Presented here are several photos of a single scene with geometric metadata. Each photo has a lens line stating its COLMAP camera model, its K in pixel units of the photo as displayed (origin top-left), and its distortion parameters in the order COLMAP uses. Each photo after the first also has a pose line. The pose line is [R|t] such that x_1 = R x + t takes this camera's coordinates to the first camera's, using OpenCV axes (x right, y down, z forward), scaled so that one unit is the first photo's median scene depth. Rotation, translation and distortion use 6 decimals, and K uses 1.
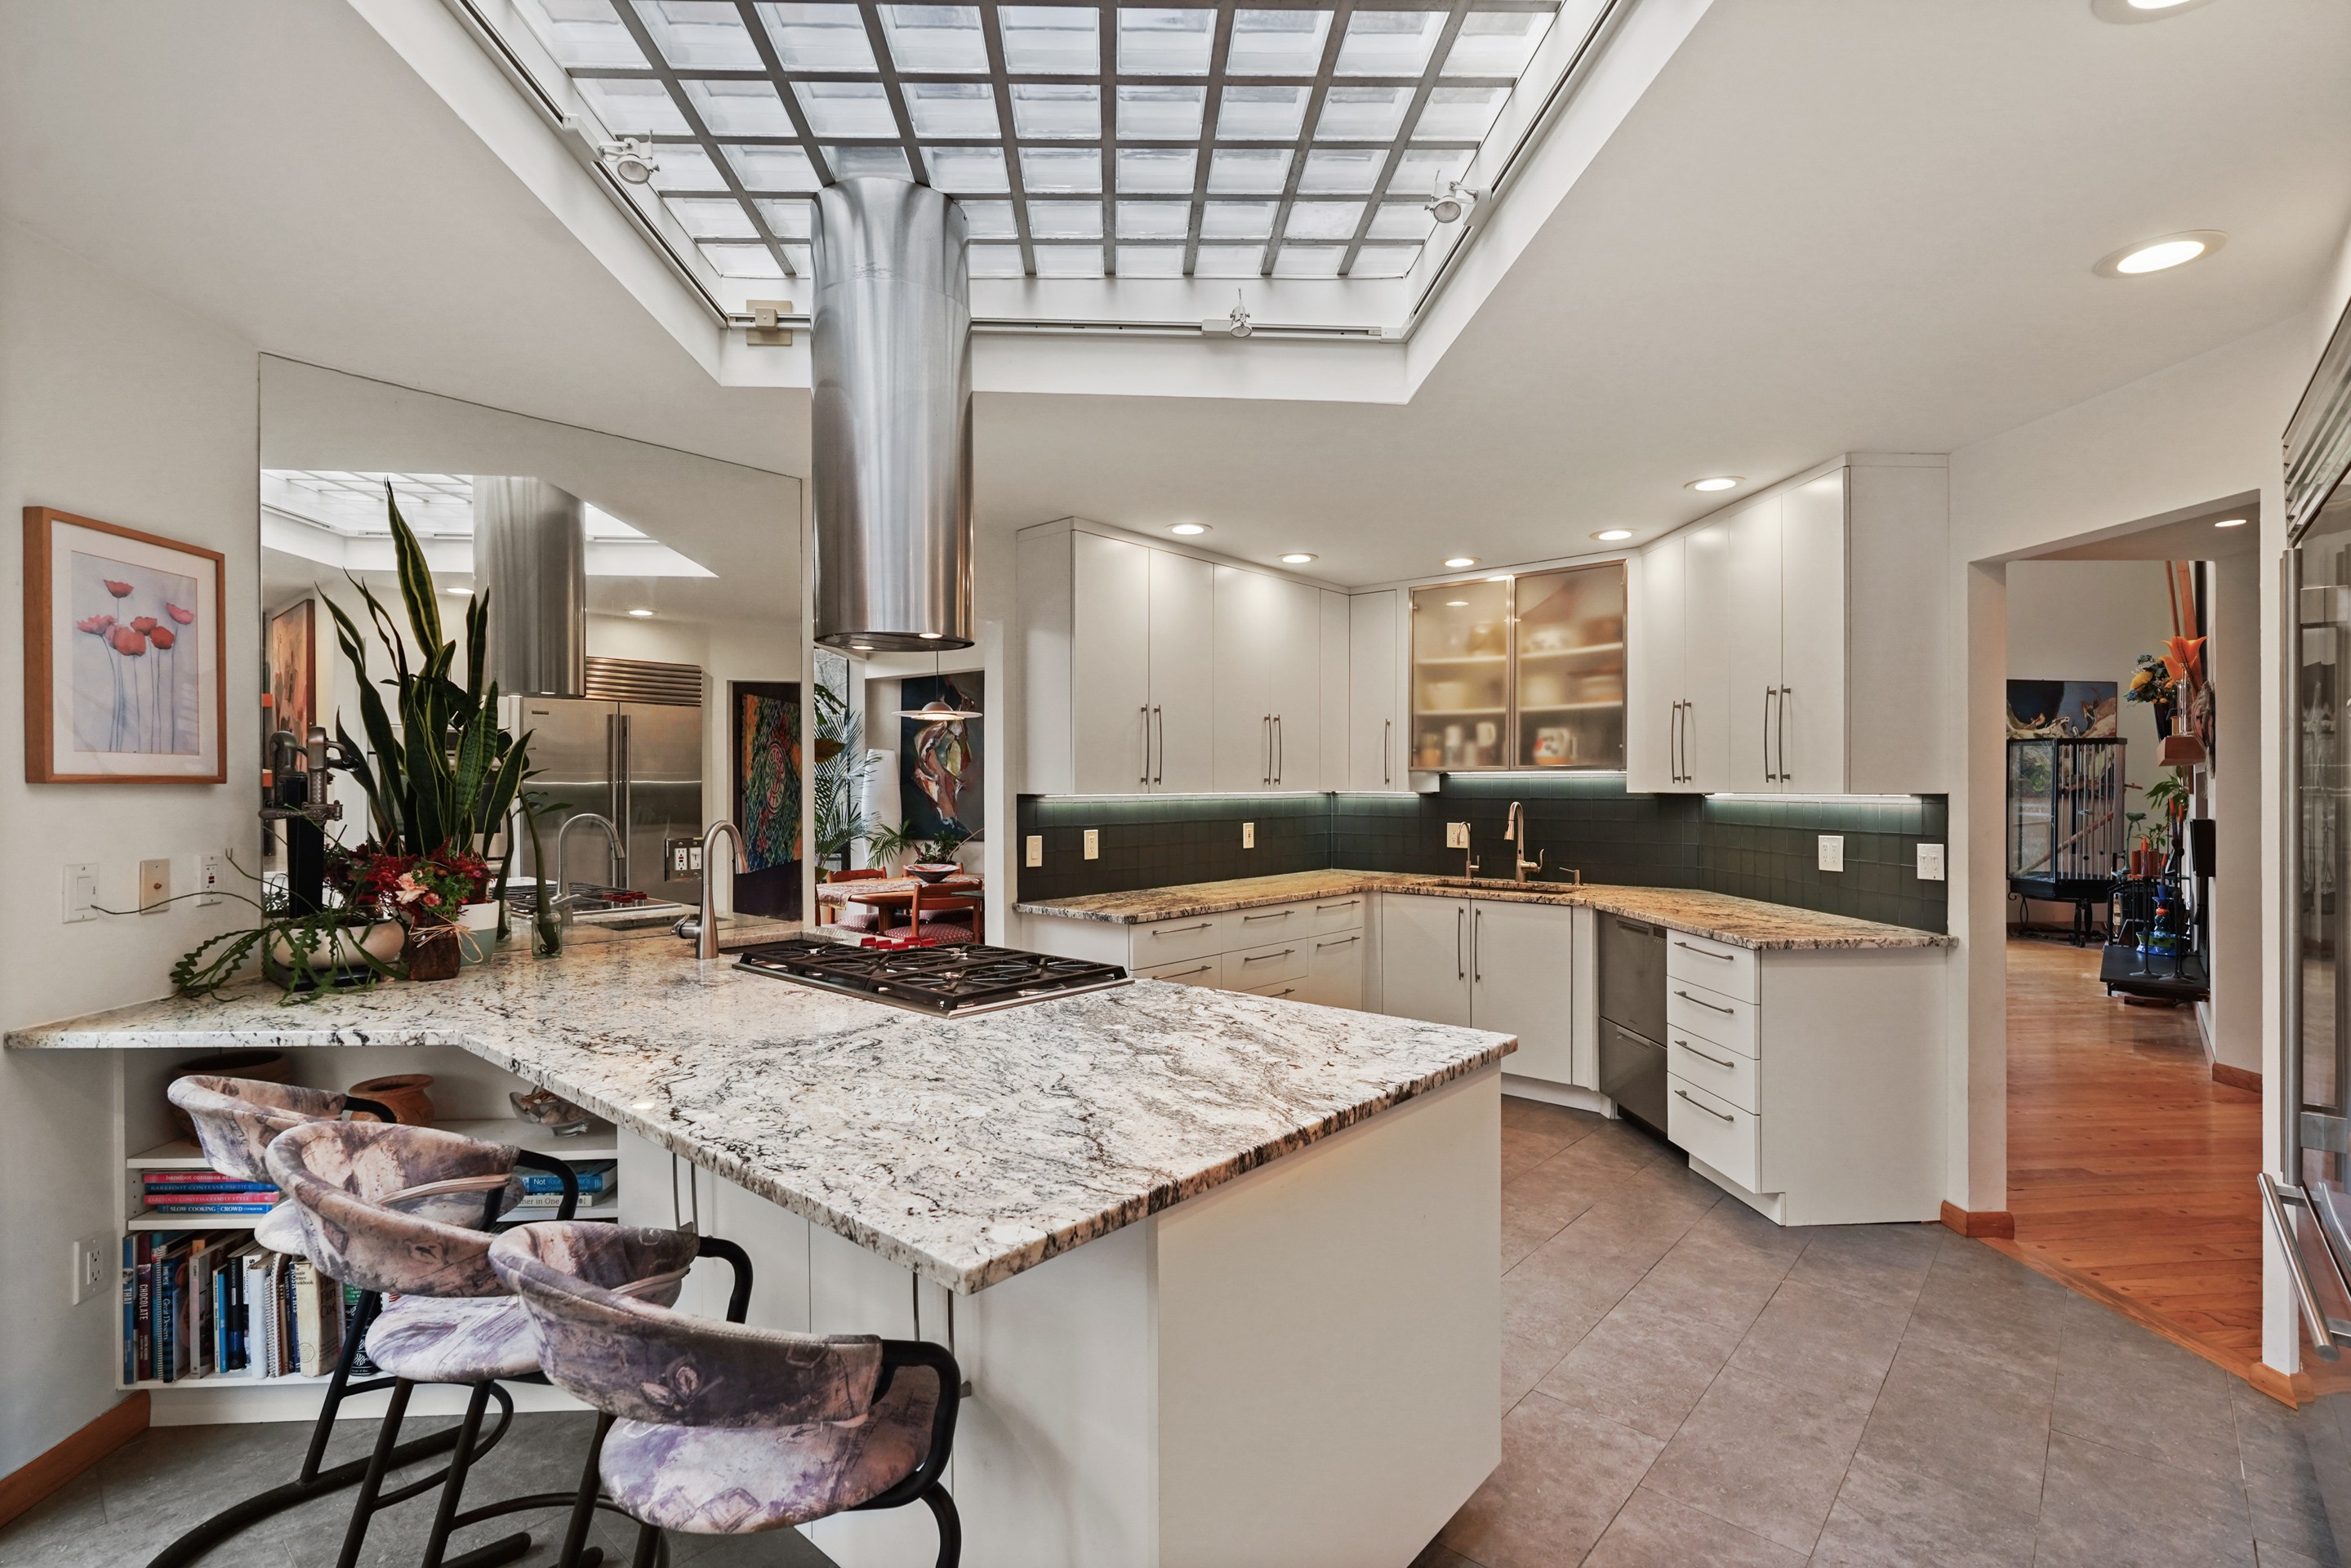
lens RADIAL K [[1085.7, 0, 1192.6], [0, 1085.7, 785.8], [0, 0, 1]] dist [-0.002541, 0.001361]
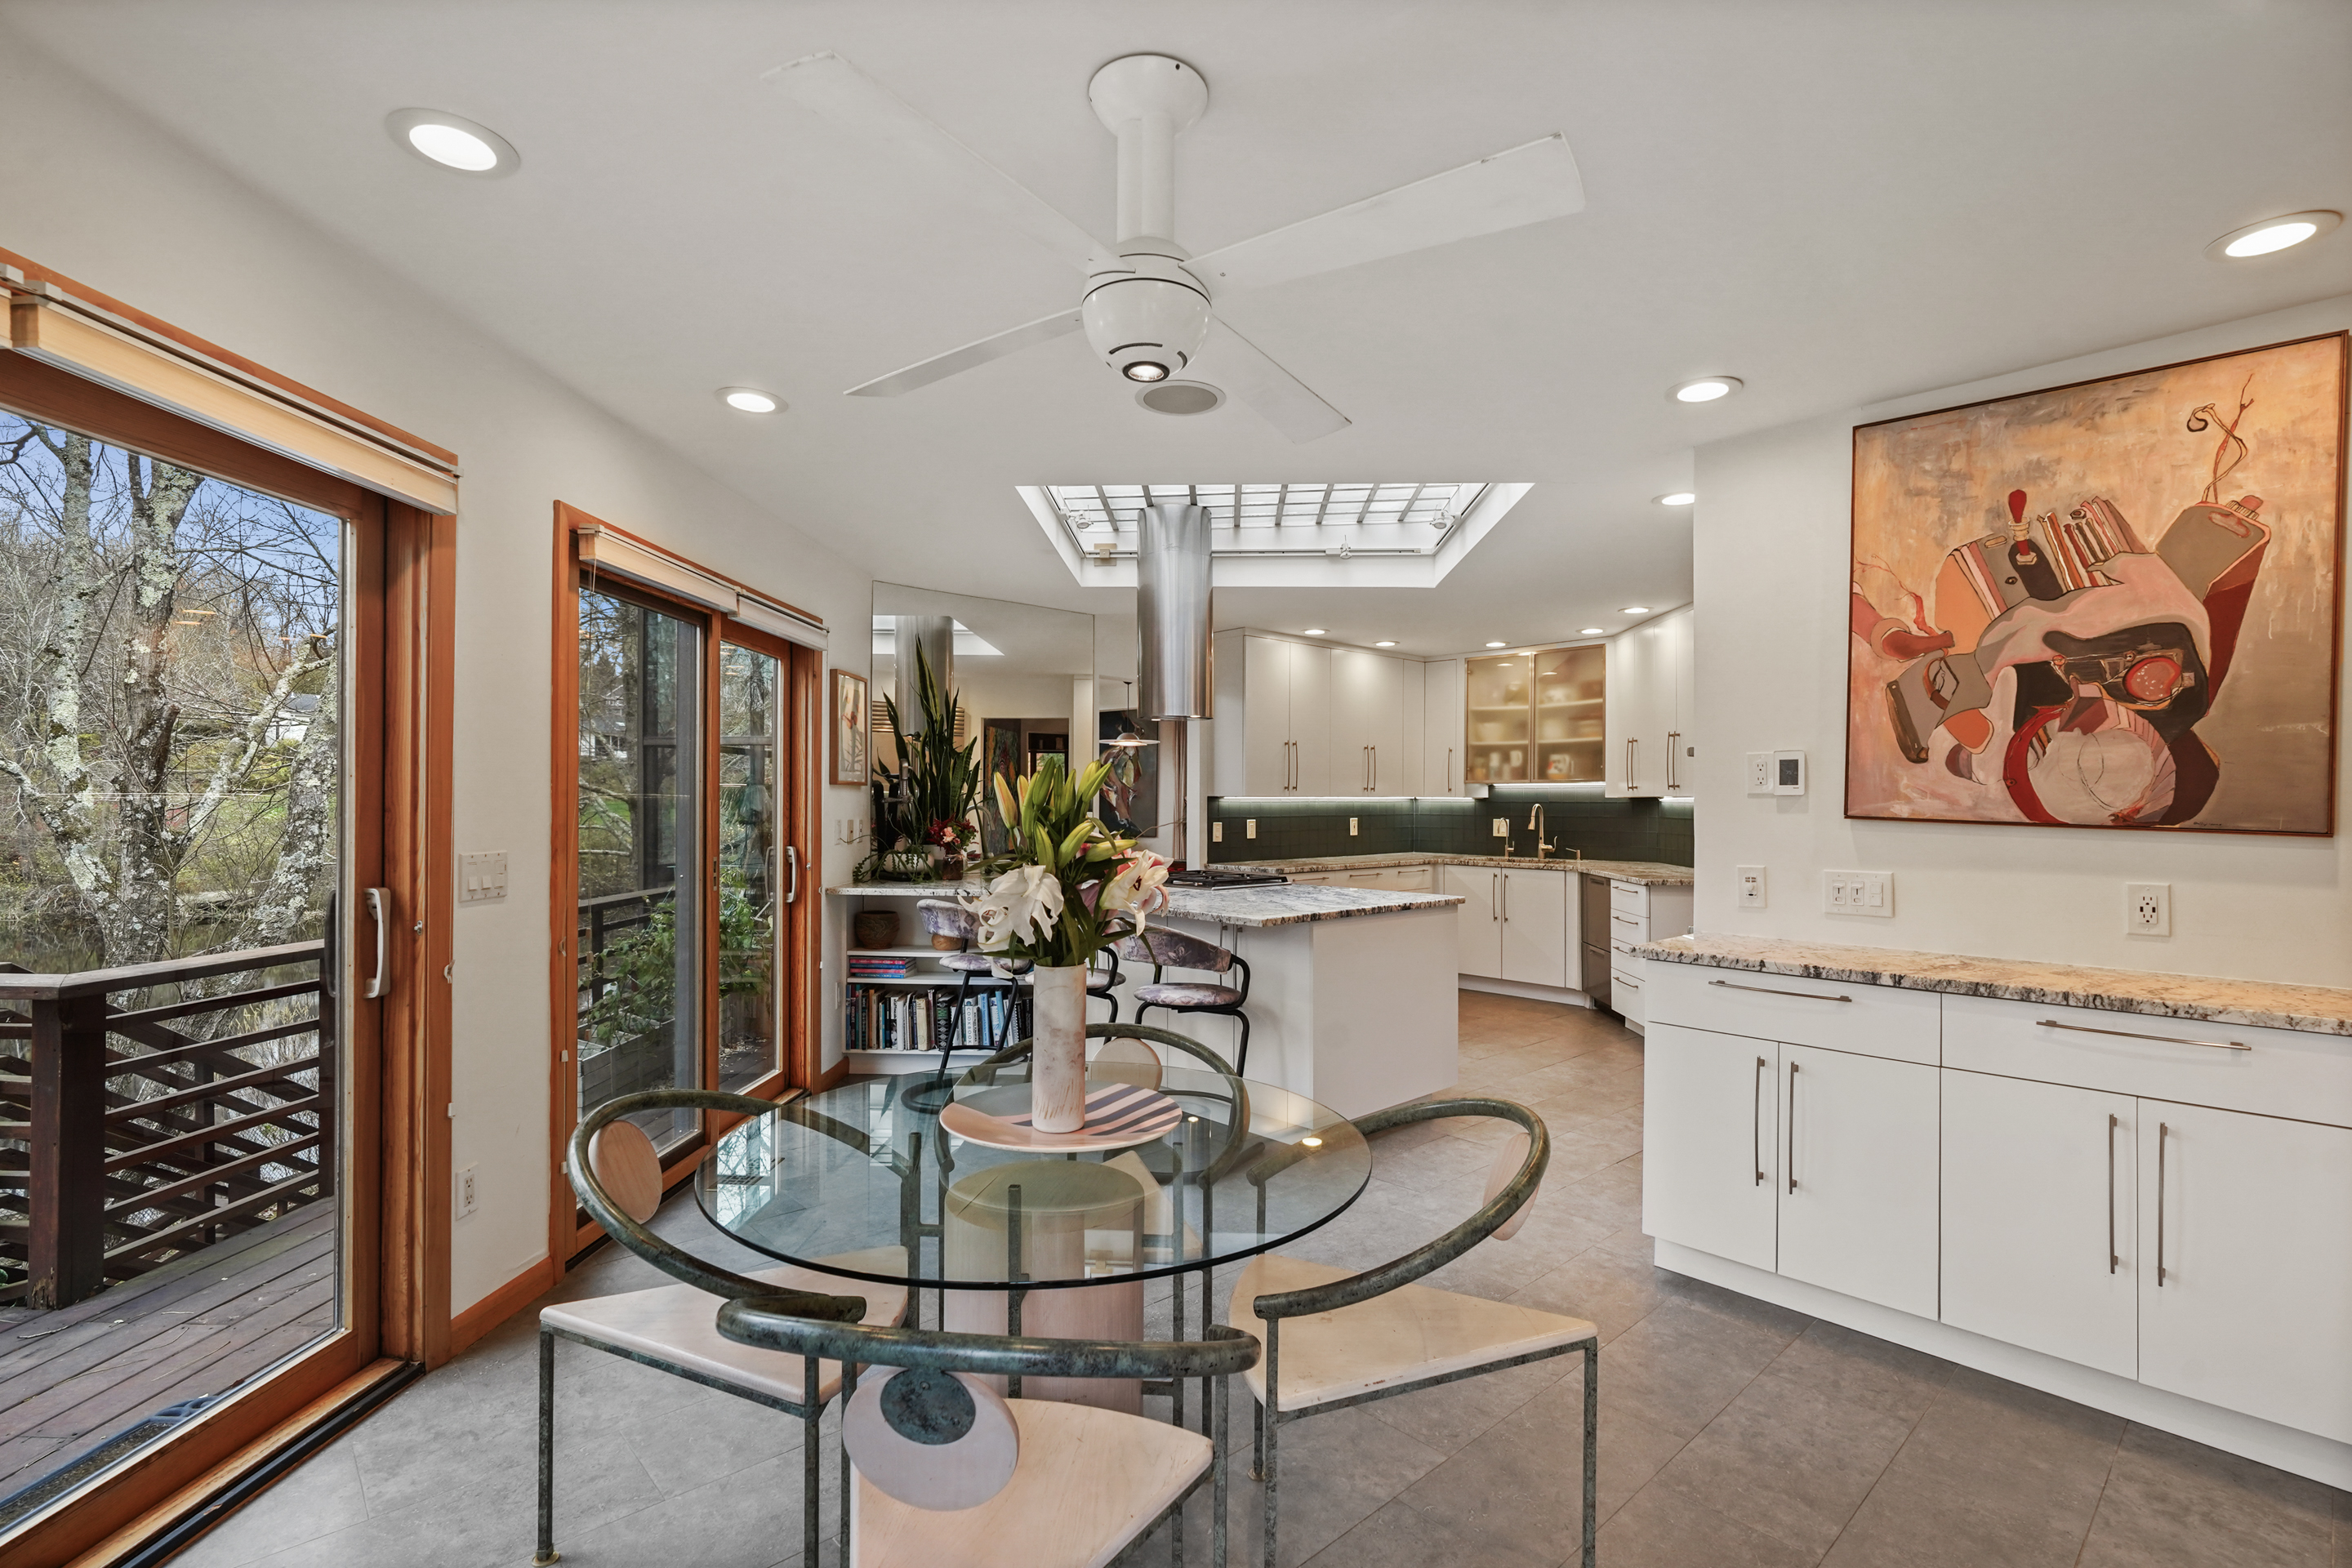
lens RADIAL K [[1068.7, 0, 1176.7], [0, 1068.7, 789.1], [0, 0, 1]] dist [-0.000933, 0.000571]
pose [[0.992643, 0.003451, -0.121029, -0.013778], [-0.004718, 0.999937, -0.010185, 0.012656], [0.120987, 0.010681, 0.992597, -0.548730]]
